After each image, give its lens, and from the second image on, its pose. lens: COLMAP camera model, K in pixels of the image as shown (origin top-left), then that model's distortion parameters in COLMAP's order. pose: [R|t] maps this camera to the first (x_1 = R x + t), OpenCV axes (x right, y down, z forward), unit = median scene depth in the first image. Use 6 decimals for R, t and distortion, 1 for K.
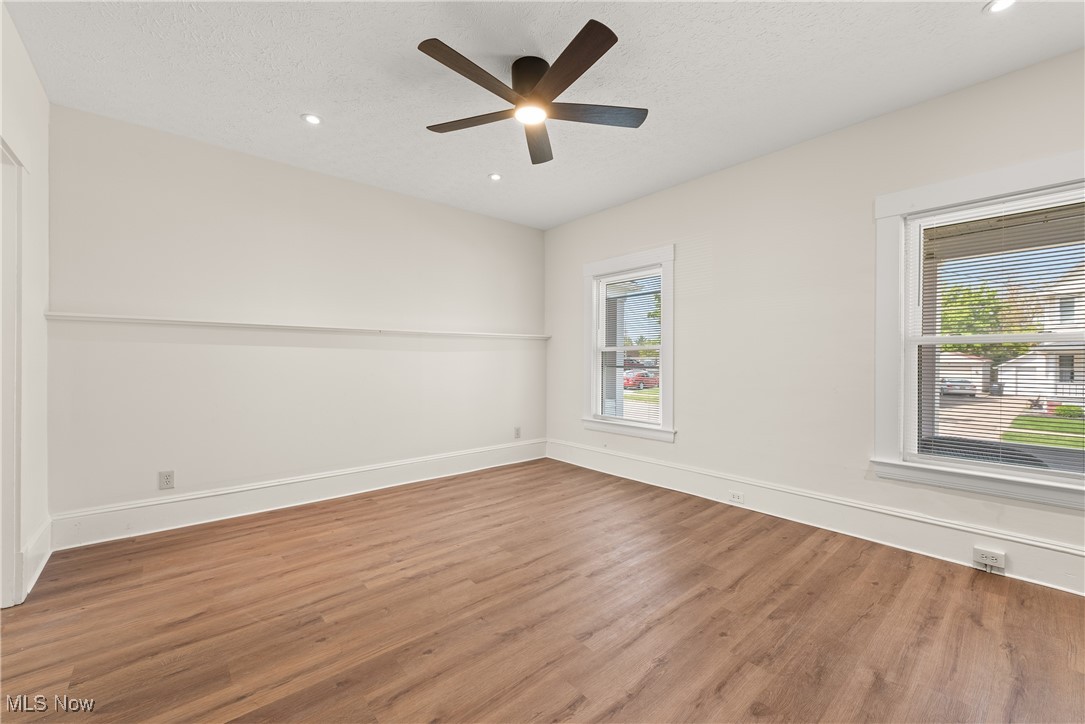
lens RADIAL K [[441.8, 0, 538.3], [0, 441.8, 363.1], [0, 0, 1]] dist [0.007604, -0.000730]
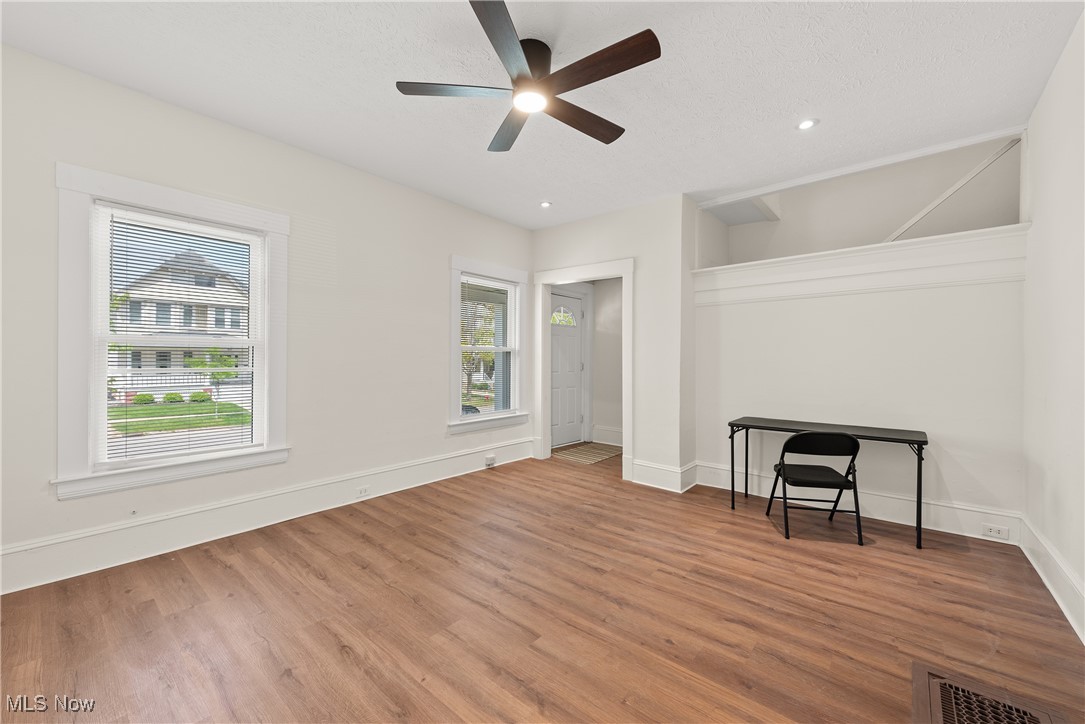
lens RADIAL K [[426.8, 0, 546.2], [0, 426.8, 357.3], [0, 0, 1]] dist [0.014483, -0.002989]
pose [[-0.168761, -0.000921, 0.985656, -0.777269], [0.000447, 0.999999, 0.001011, -0.016637], [-0.985657, 0.000612, -0.168761, 0.942613]]
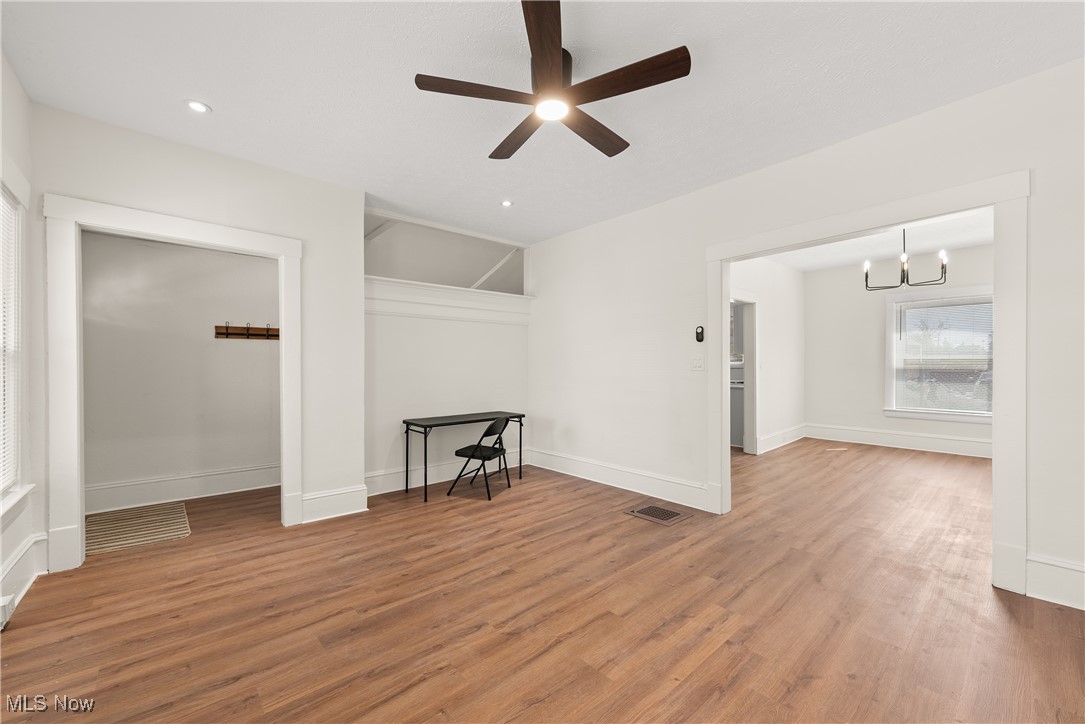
lens RADIAL K [[426.8, 0, 541.7], [0, 426.8, 363.5], [0, 0, 1]] dist [0.014483, -0.002989]
pose [[-0.999857, -0.001683, -0.016856, 0.015322], [-0.001683, 0.999999, -0.000027, -0.023666], [0.016856, 0.000001, -0.999858, 1.602166]]
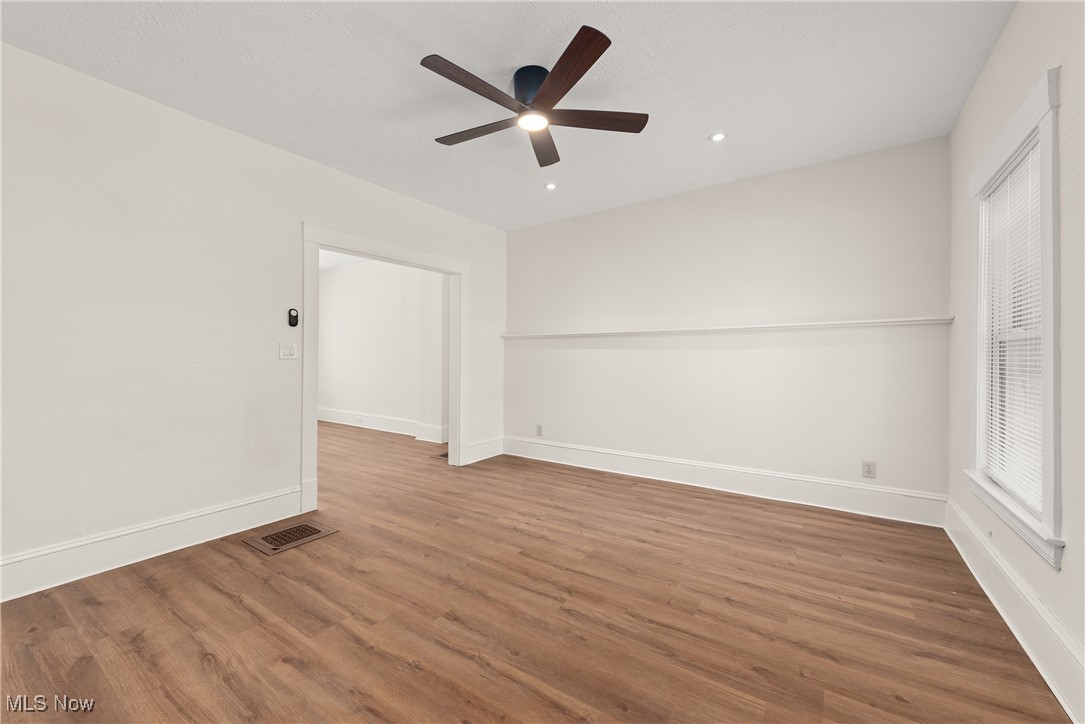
lens RADIAL K [[426.8, 0, 537.8], [0, 426.8, 354.8], [0, 0, 1]] dist [0.014483, -0.002989]
pose [[0.248574, -0.007673, -0.968582, 0.803970], [-0.006018, 0.999937, -0.009465, -0.007845], [0.968594, 0.008182, 0.248512, 0.643859]]
